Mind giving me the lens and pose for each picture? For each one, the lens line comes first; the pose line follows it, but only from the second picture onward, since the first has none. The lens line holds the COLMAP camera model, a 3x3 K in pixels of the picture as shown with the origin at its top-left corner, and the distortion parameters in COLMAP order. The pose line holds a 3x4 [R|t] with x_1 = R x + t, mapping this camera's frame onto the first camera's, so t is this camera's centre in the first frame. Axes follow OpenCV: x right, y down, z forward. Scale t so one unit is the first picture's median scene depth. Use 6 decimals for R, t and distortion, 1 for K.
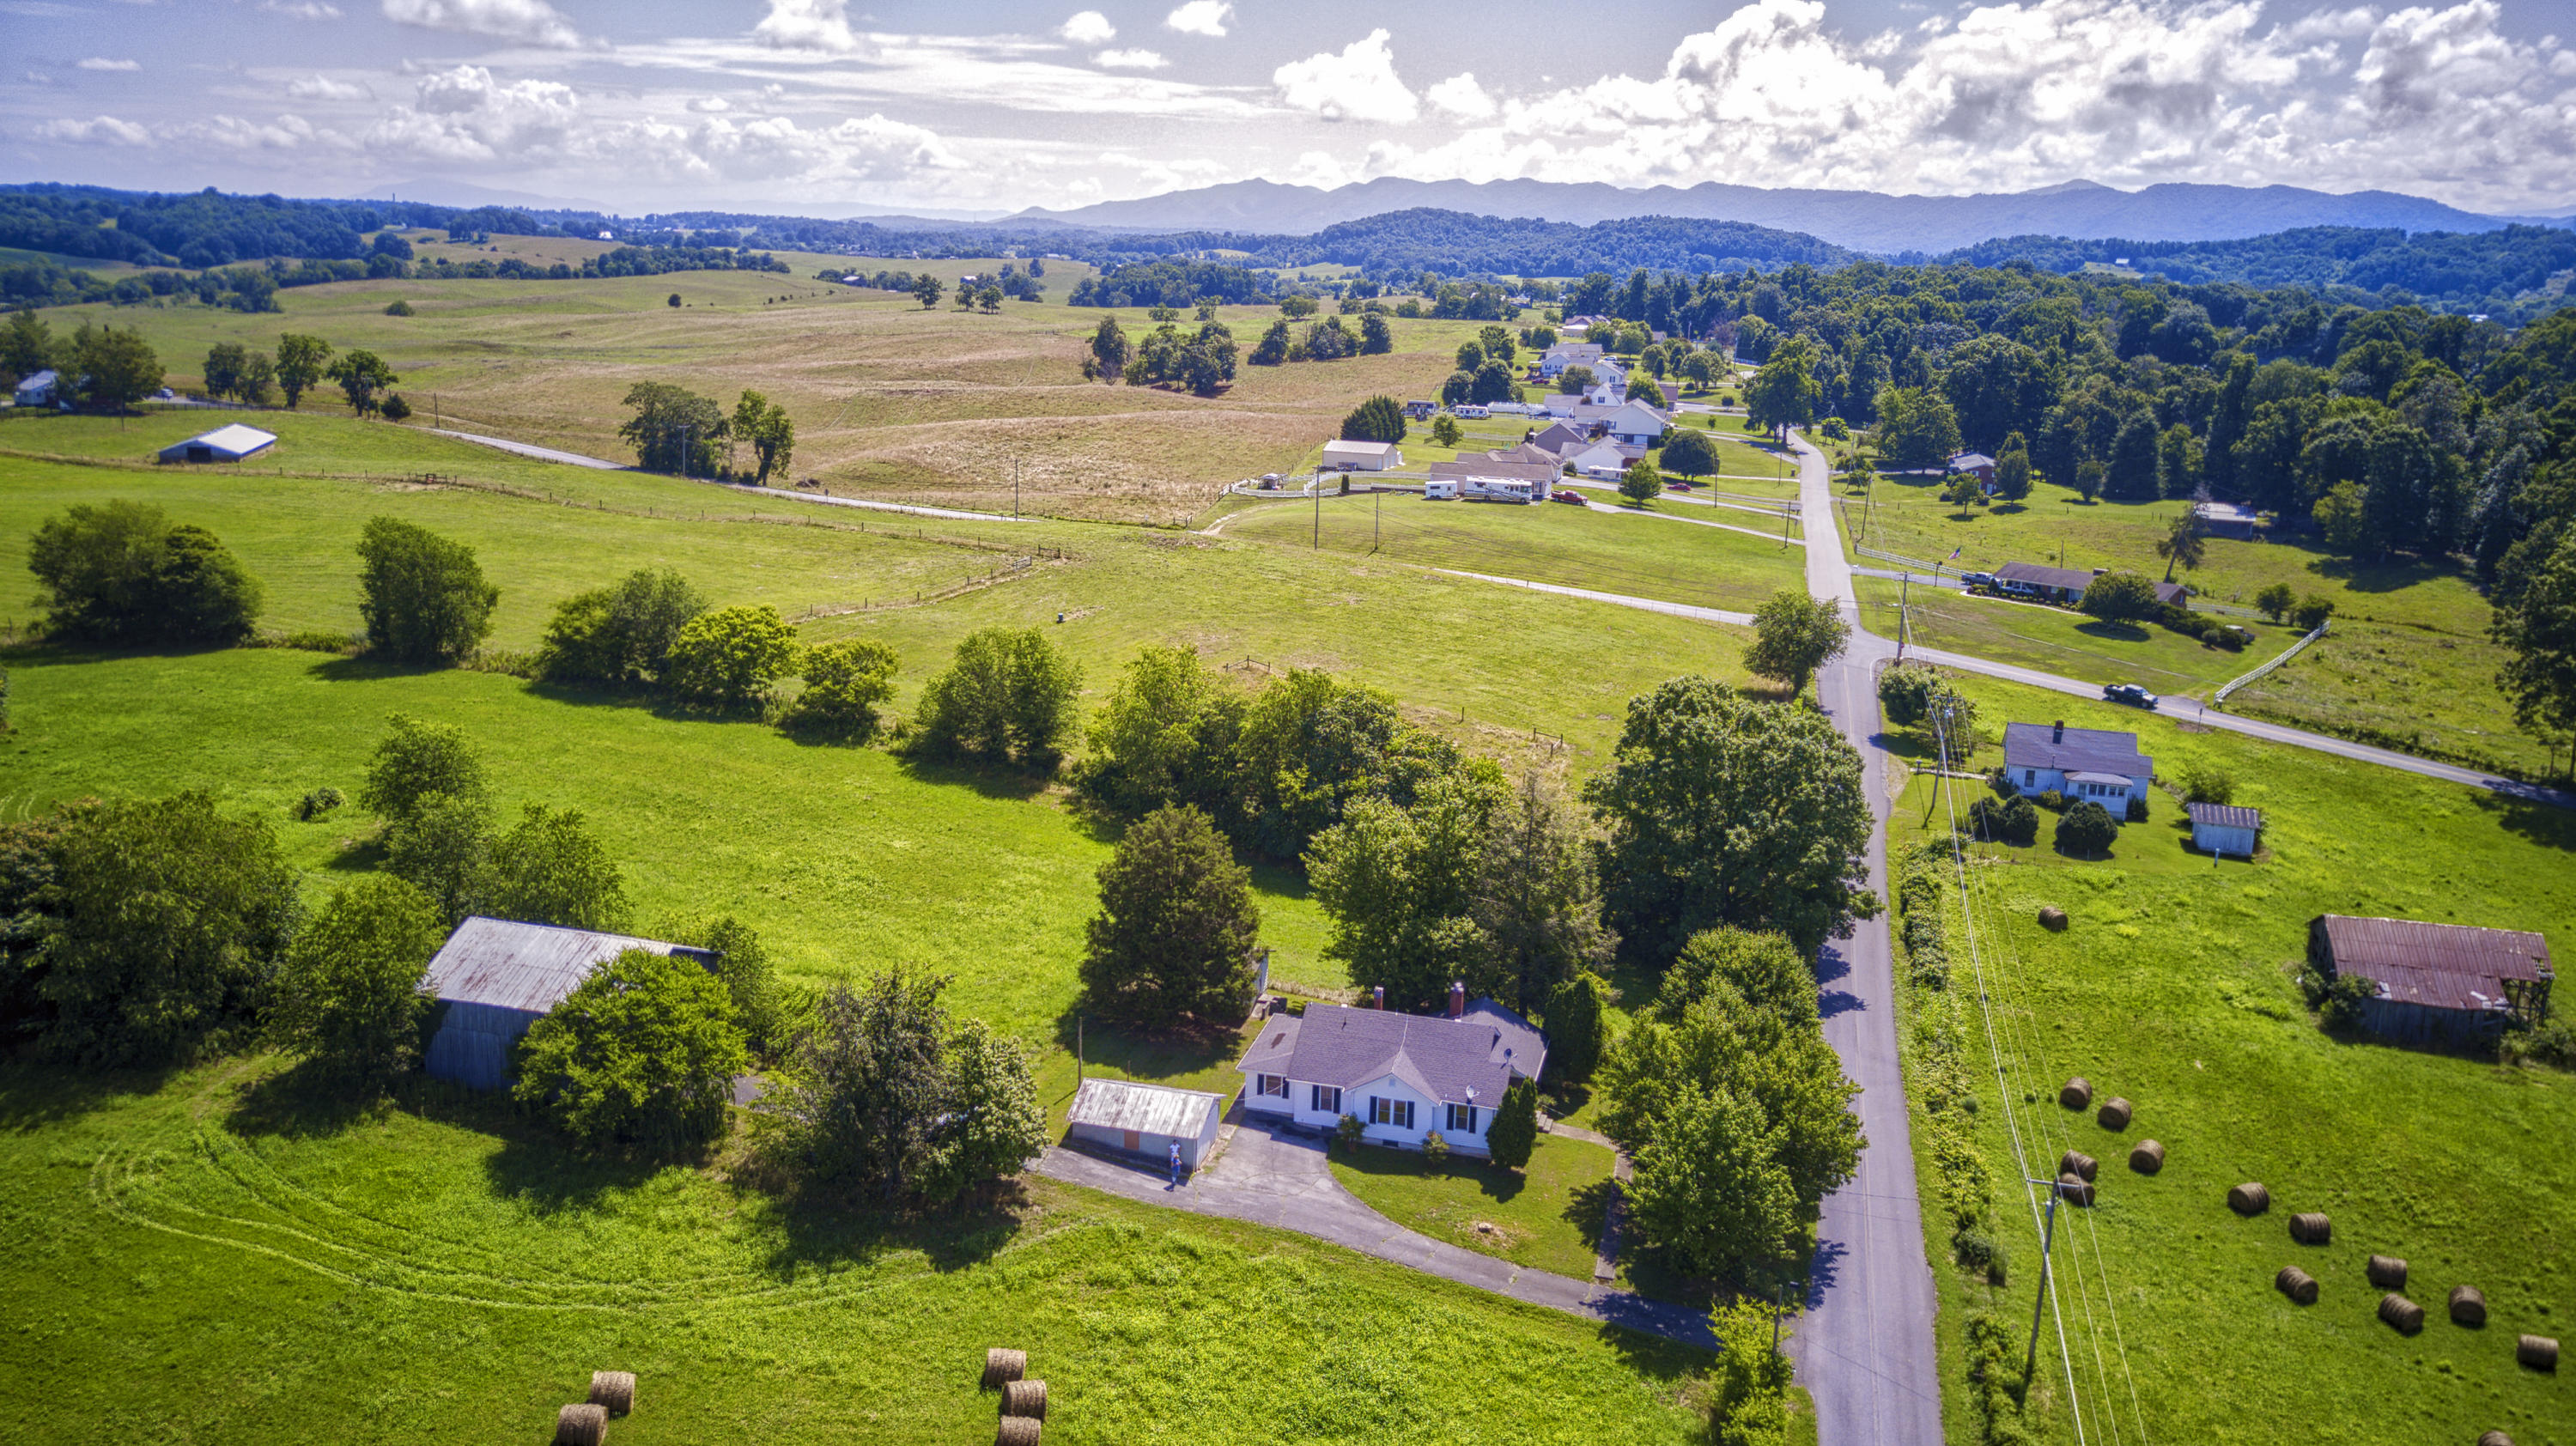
lens RADIAL K [[1992.1, 0, 1288.0], [0, 1992.1, 723.0], [0, 0, 1]] dist [0.009000, -0.006403]
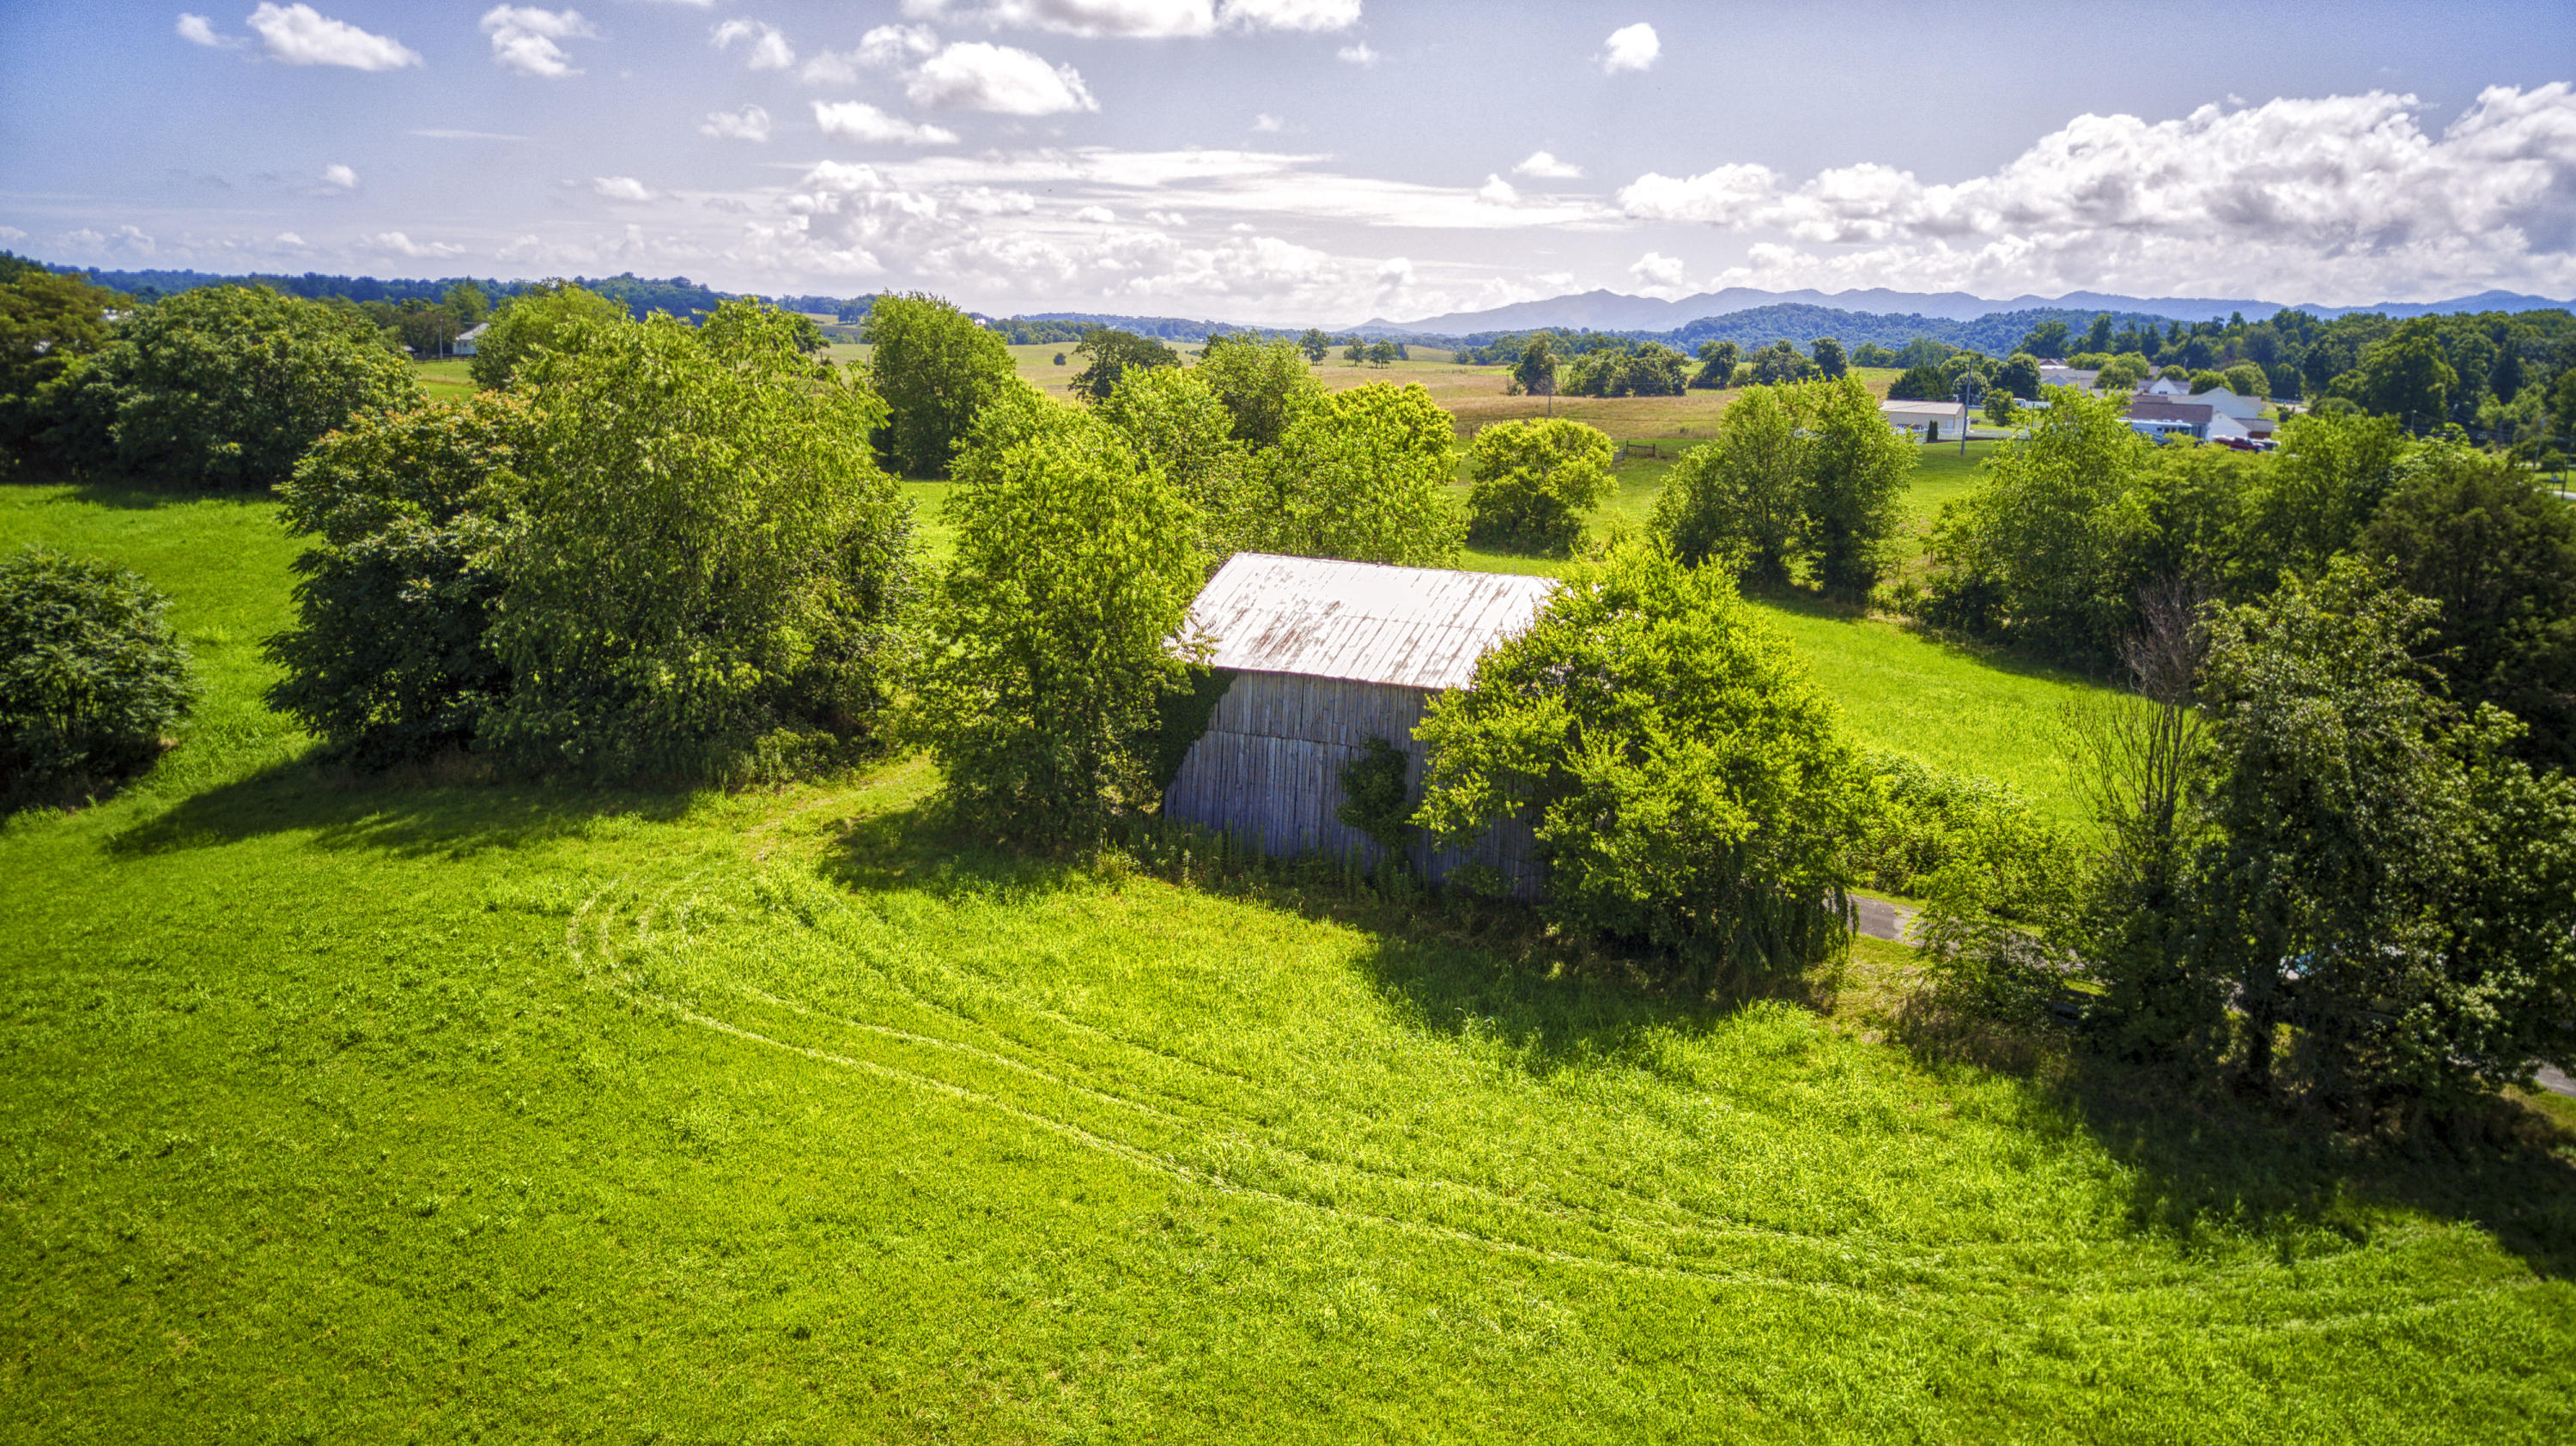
lens RADIAL K [[1992.1, 0, 1288.0], [0, 1992.1, 723.0], [0, 0, 1]] dist [0.009000, -0.006403]
pose [[0.986574, 0.034609, -0.159603, -0.189349], [-0.043445, 0.997691, -0.052206, 0.103009], [0.157427, 0.058439, 0.985800, 0.295988]]
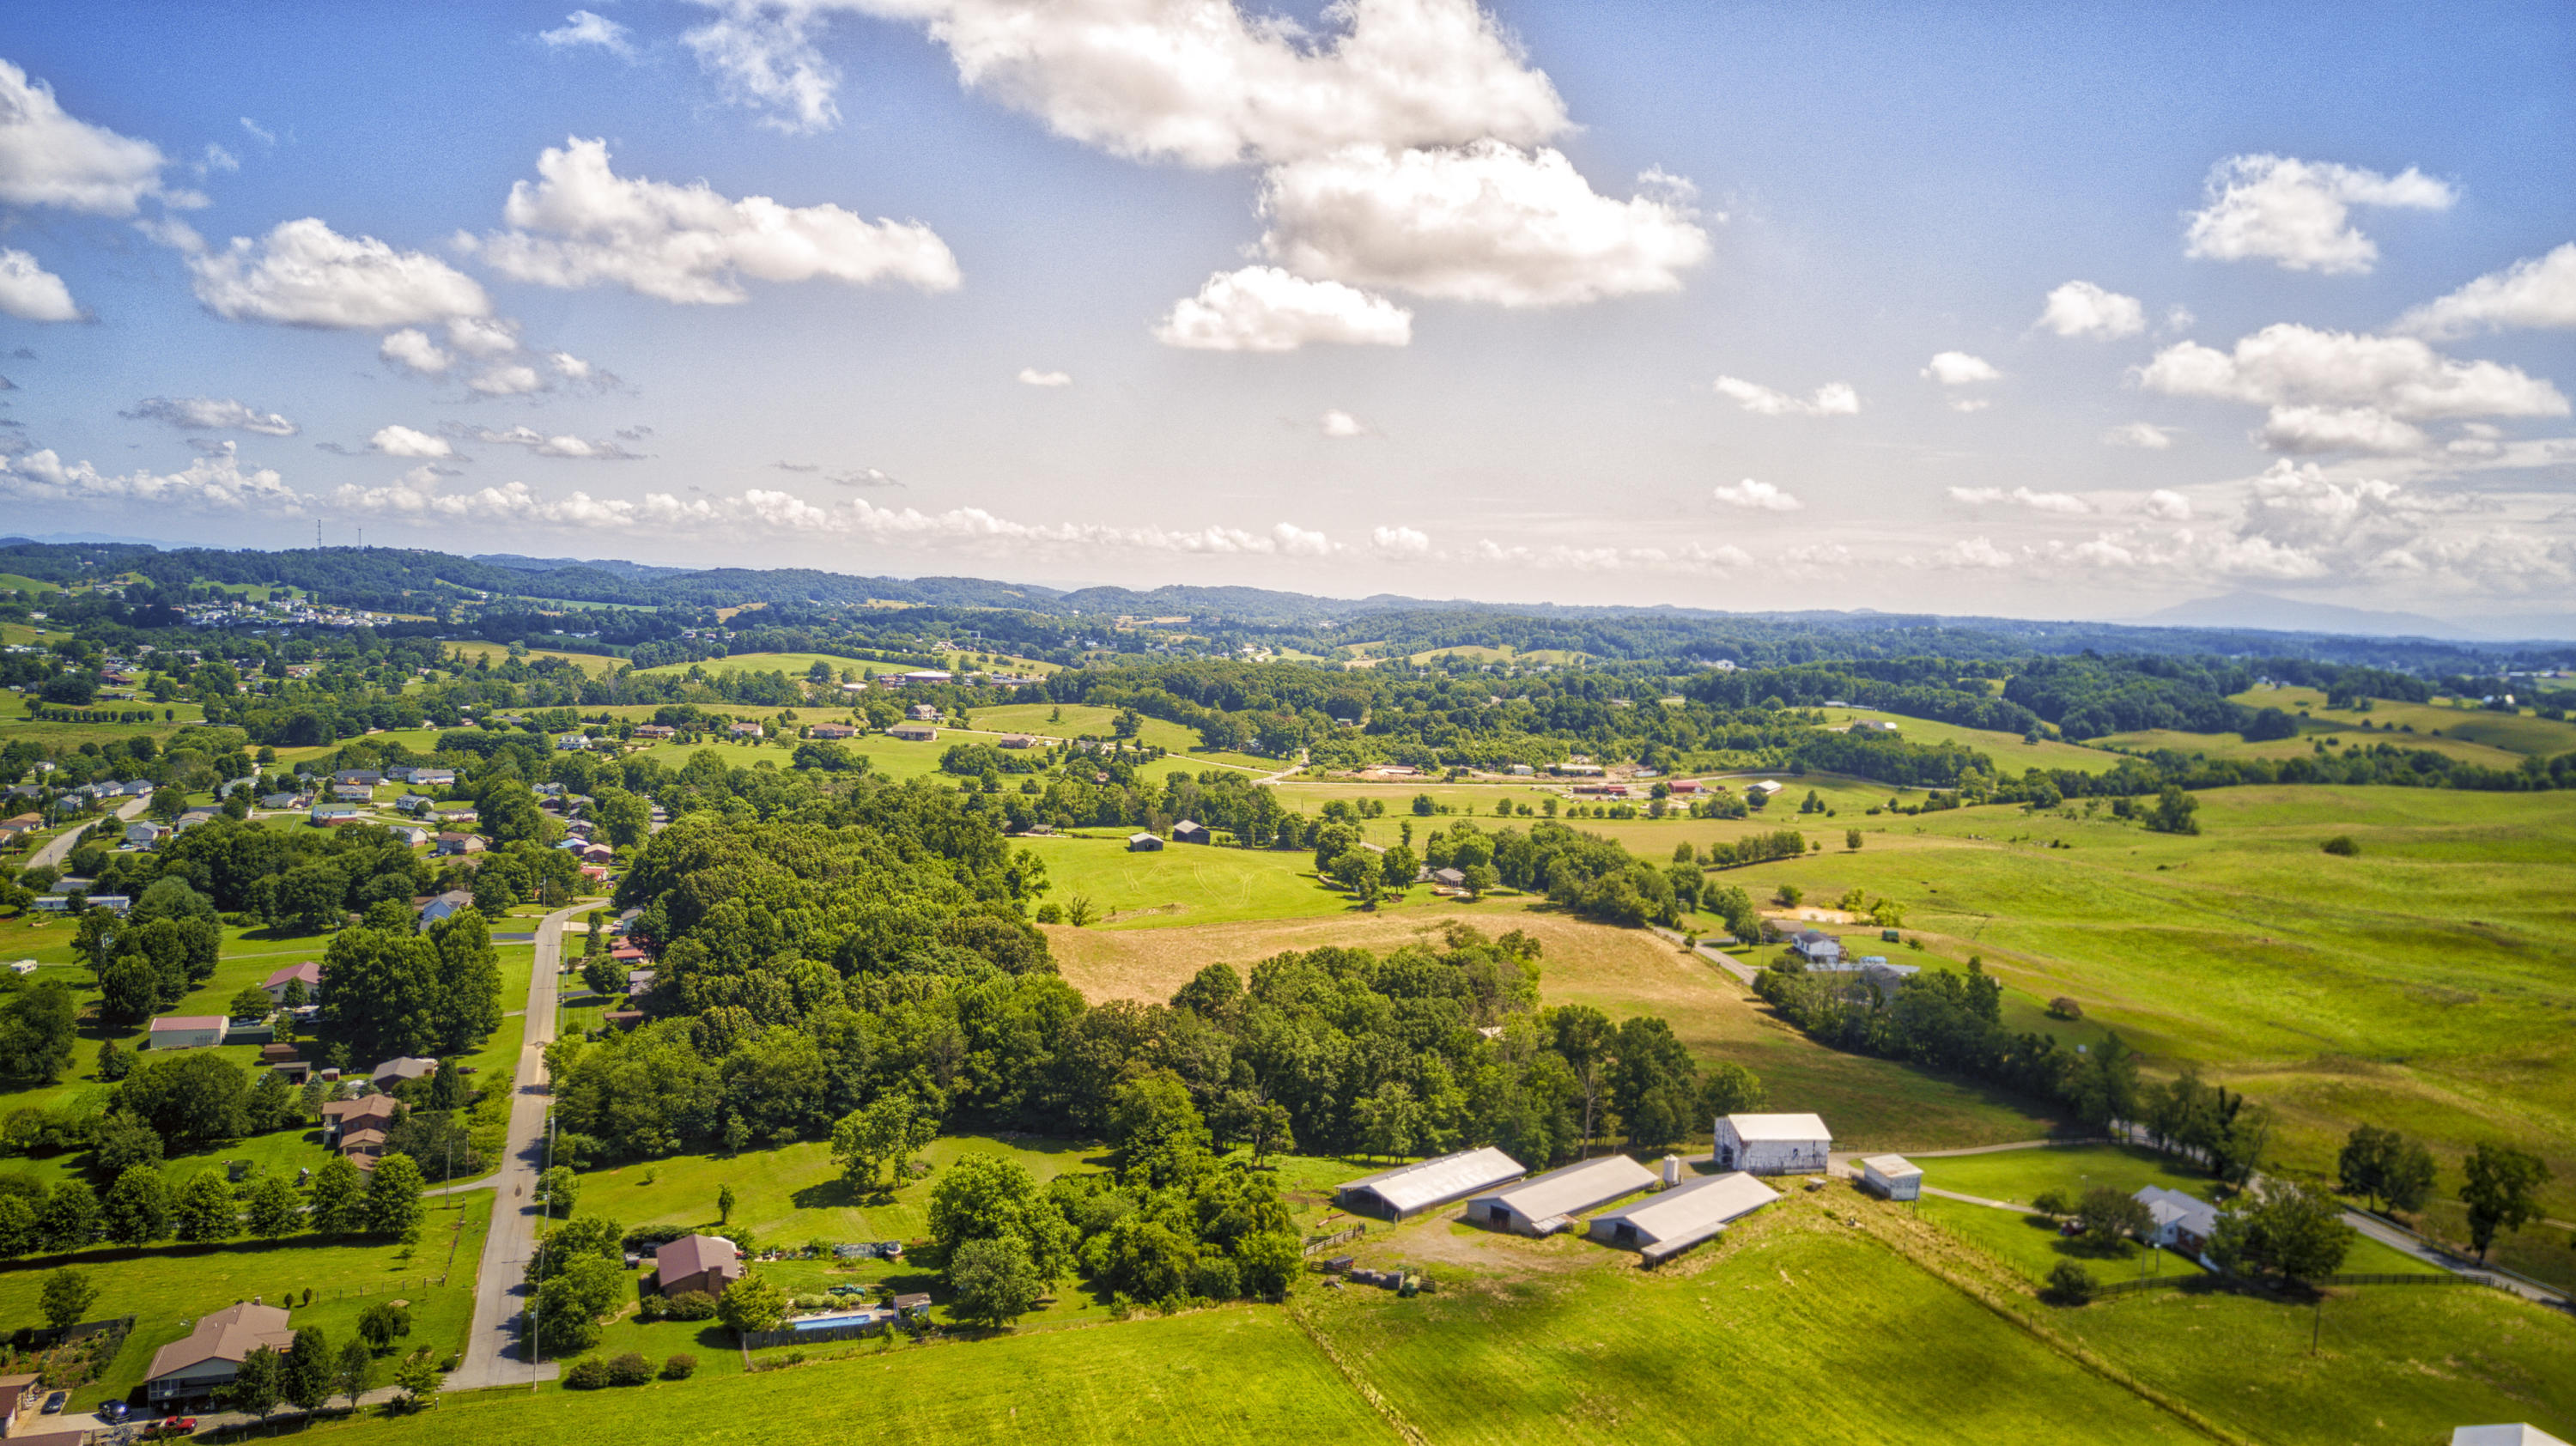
lens RADIAL K [[1985.8, 0, 1282.1], [0, 1985.8, 723.2], [0, 0, 1]] dist [-0.004216, -0.000666]
pose [[0.669054, 0.044334, -0.741890, -0.699595], [-0.189212, 0.975489, -0.112342, -0.446762], [0.718725, 0.215538, 0.661043, 0.546811]]
